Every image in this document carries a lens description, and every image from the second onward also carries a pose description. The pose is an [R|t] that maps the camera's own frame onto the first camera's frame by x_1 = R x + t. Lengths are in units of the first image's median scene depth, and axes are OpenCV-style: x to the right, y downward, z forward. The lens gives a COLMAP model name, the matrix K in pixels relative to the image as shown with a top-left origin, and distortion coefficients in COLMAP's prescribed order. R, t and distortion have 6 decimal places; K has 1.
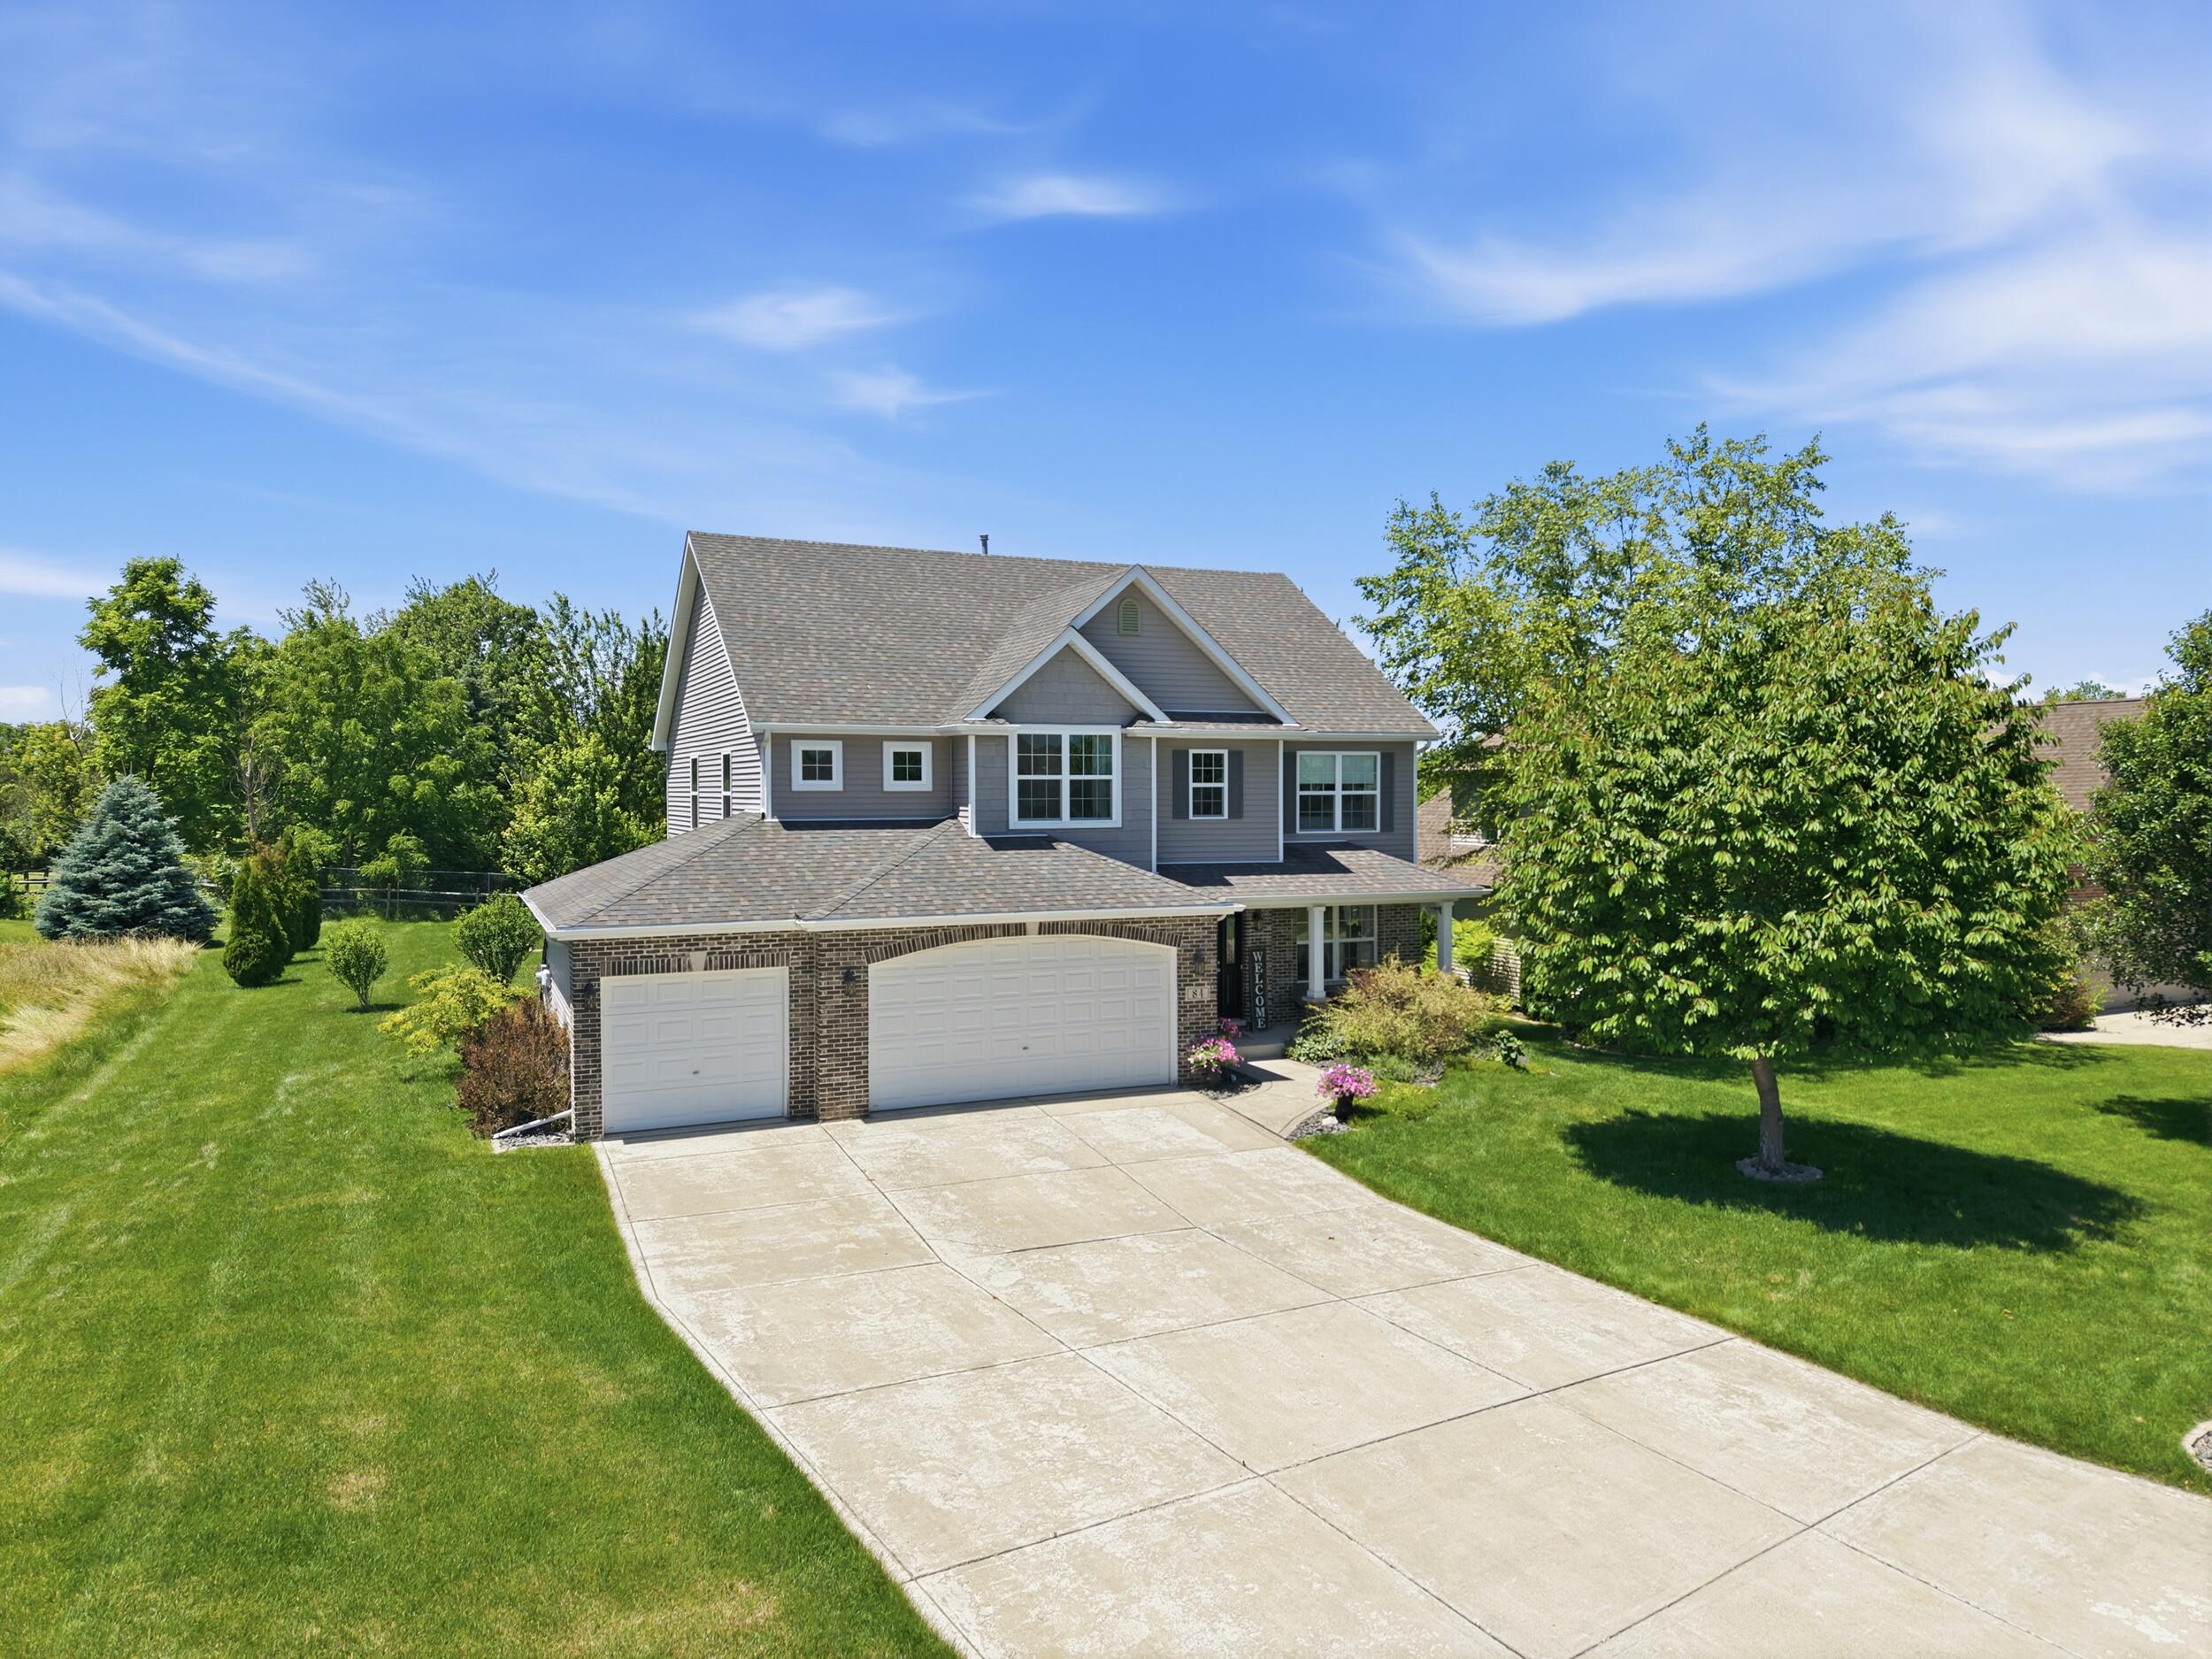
lens RADIAL K [[1457.6, 0, 1104.7], [0, 1457.6, 851.0], [0, 0, 1]] dist [0.042607, -0.077948]
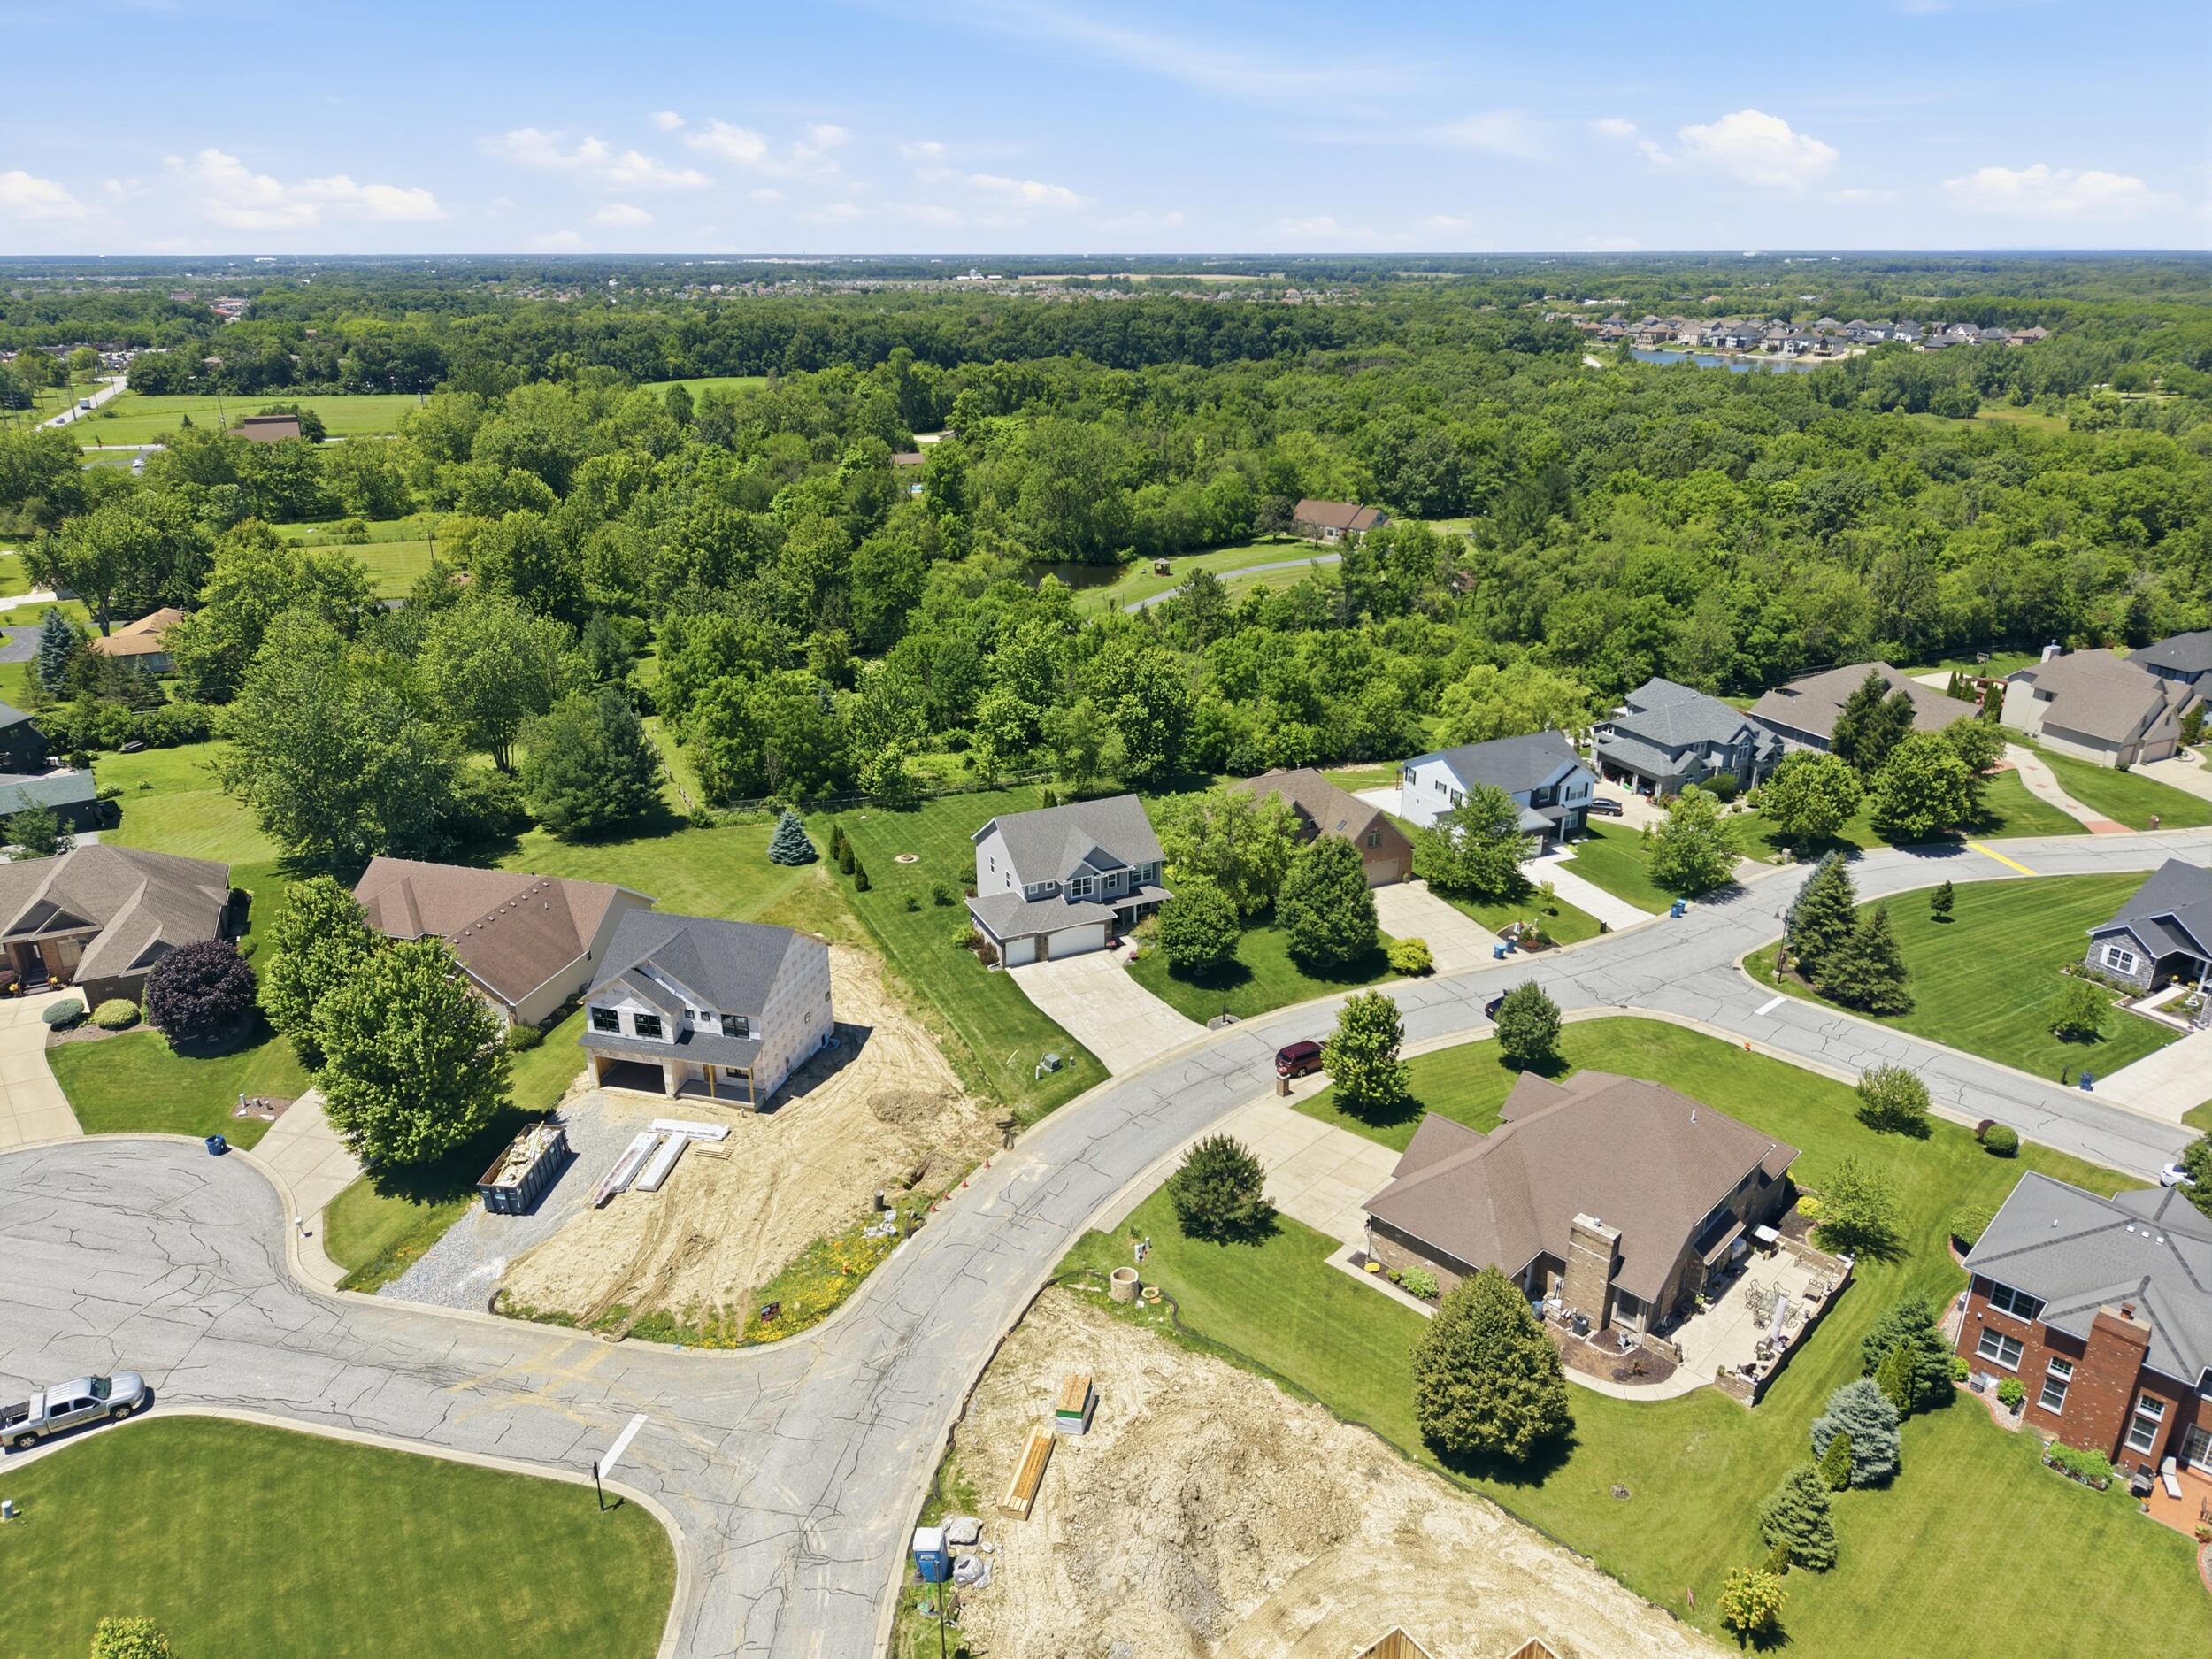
lens RADIAL K [[1451.6, 0, 1123.1], [0, 1451.6, 840.5], [0, 0, 1]] dist [0.057760, -0.069350]
pose [[0.999764, -0.007800, 0.020255, 0.013876], [0.000463, 0.940655, 0.339363, -1.880911], [-0.021700, -0.339274, 0.940437, -3.595485]]
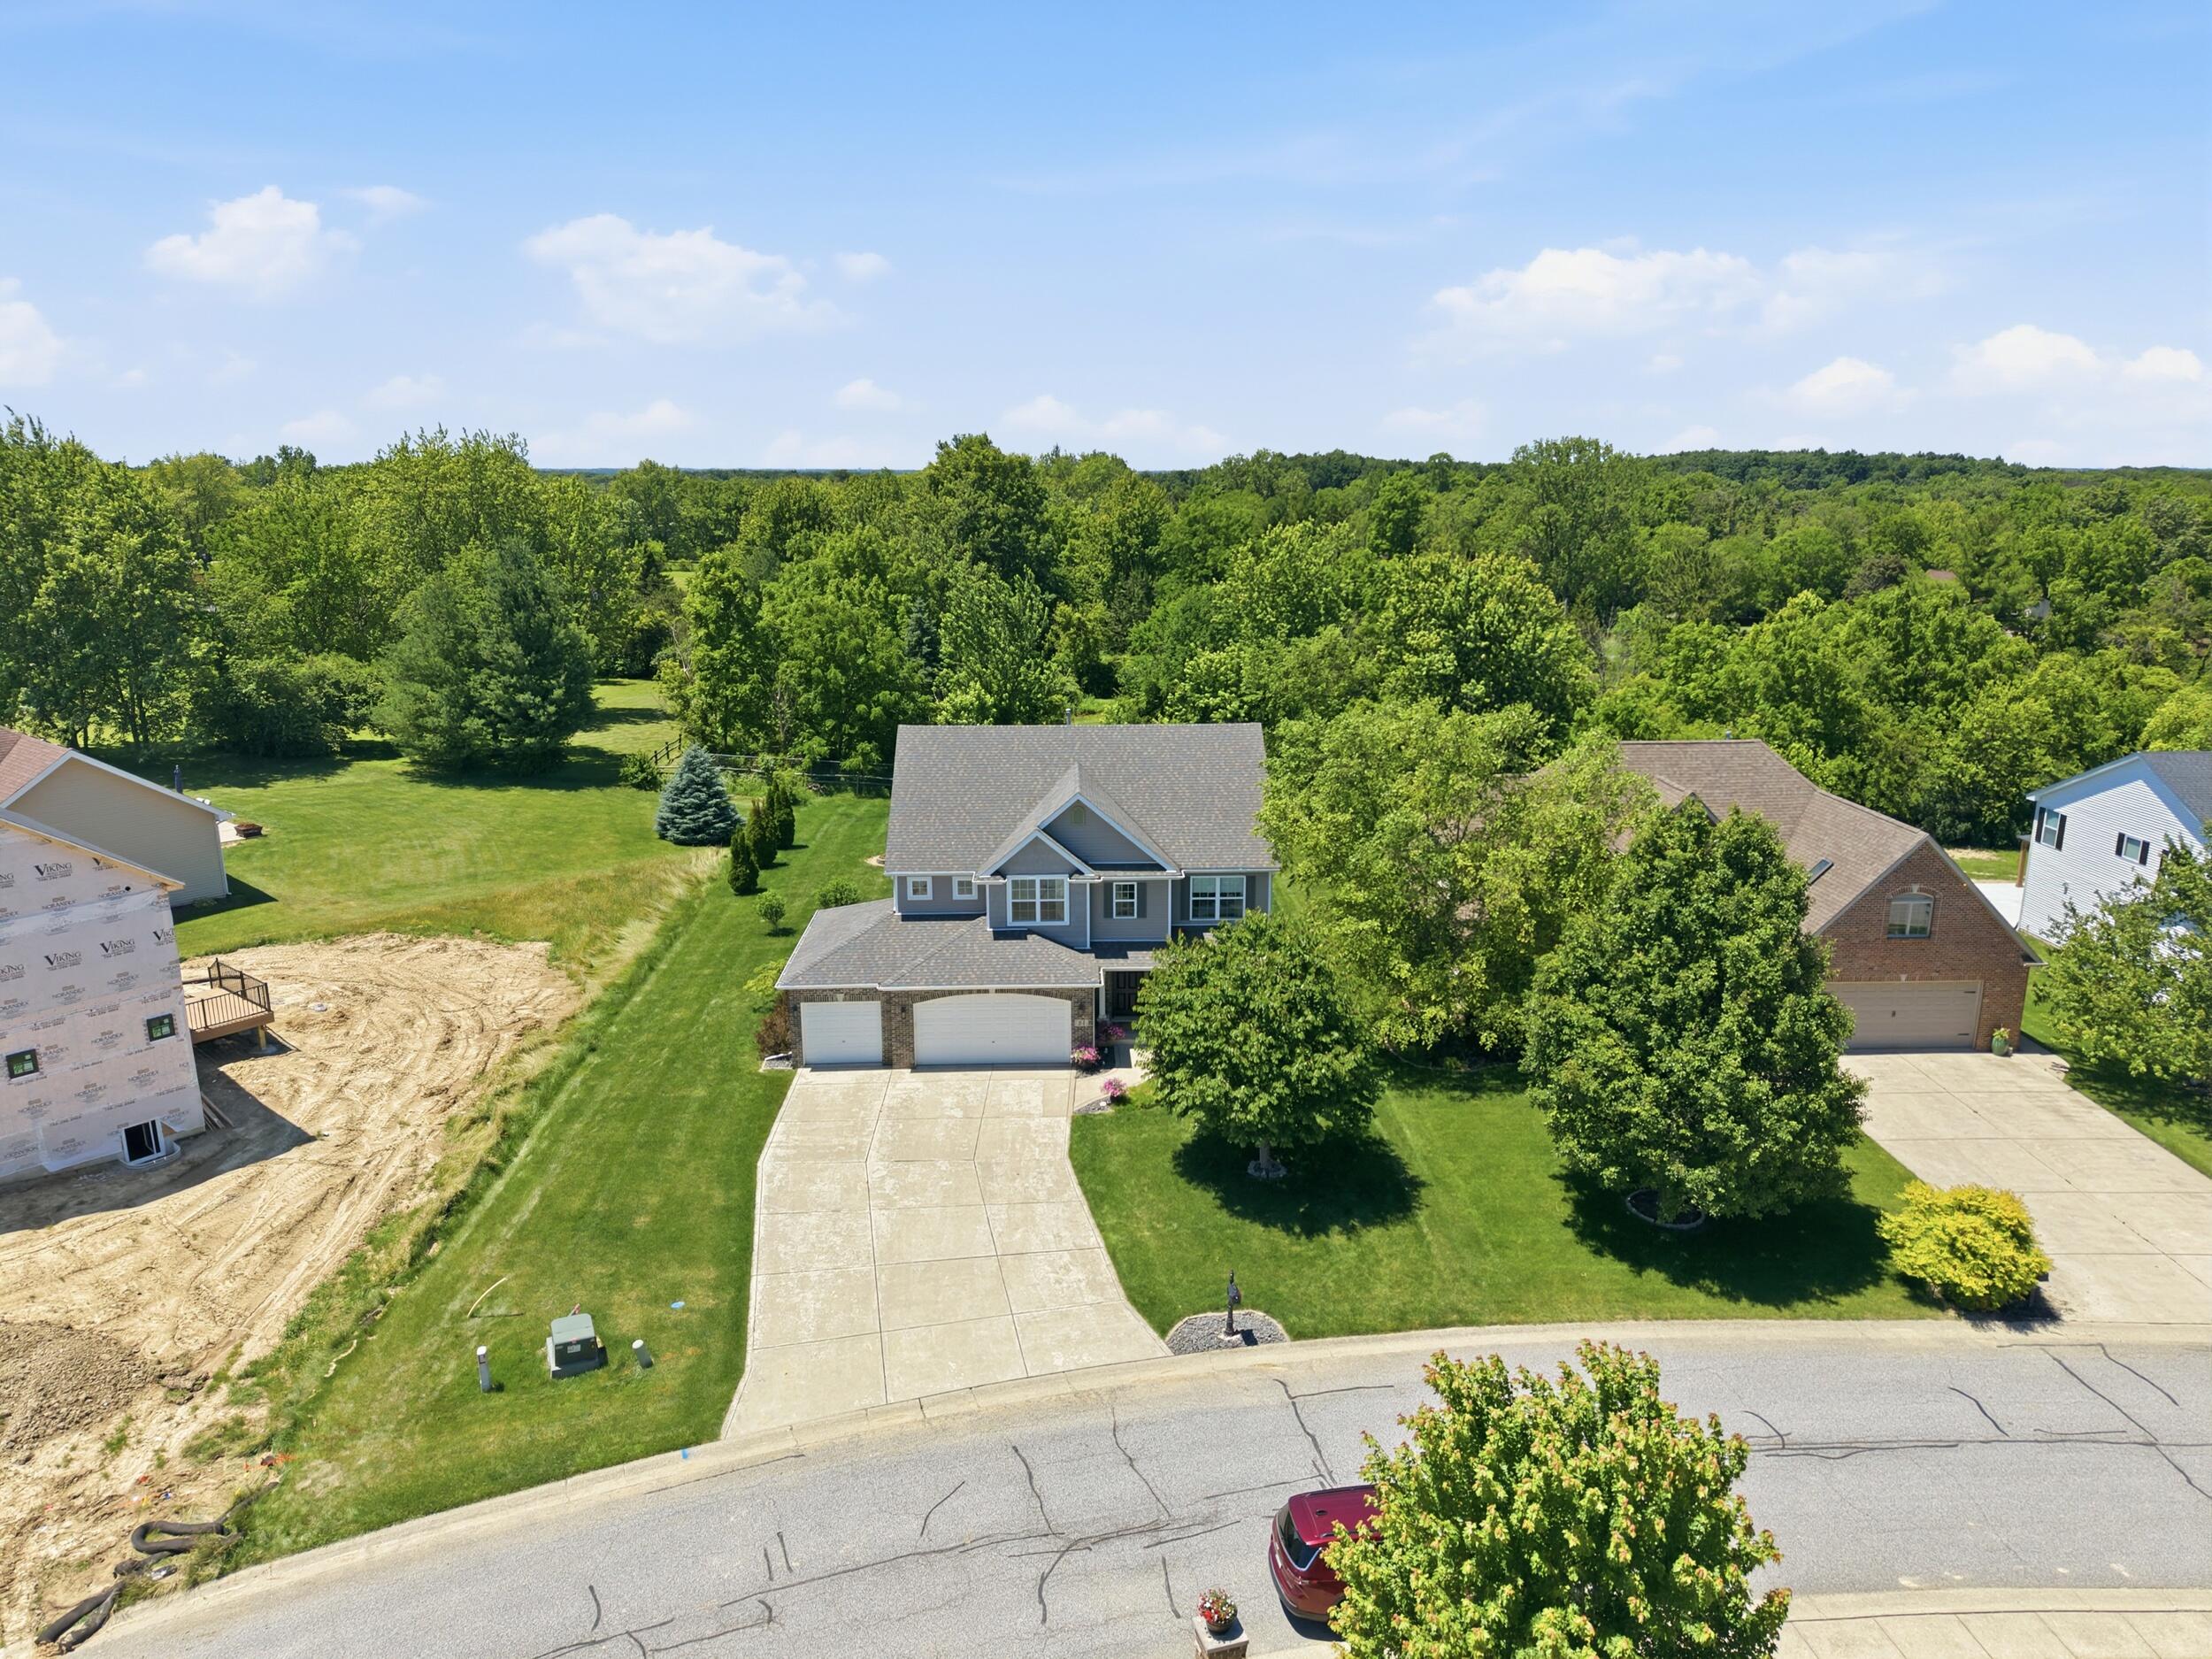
lens RADIAL K [[1457.6, 0, 1104.7], [0, 1457.6, 851.0], [0, 0, 1]] dist [0.042607, -0.077948]
pose [[0.921861, 0.094616, -0.375794, 0.793913], [-0.010299, 0.975375, 0.220313, -0.554149], [0.387385, -0.199228, 0.900134, -0.720030]]
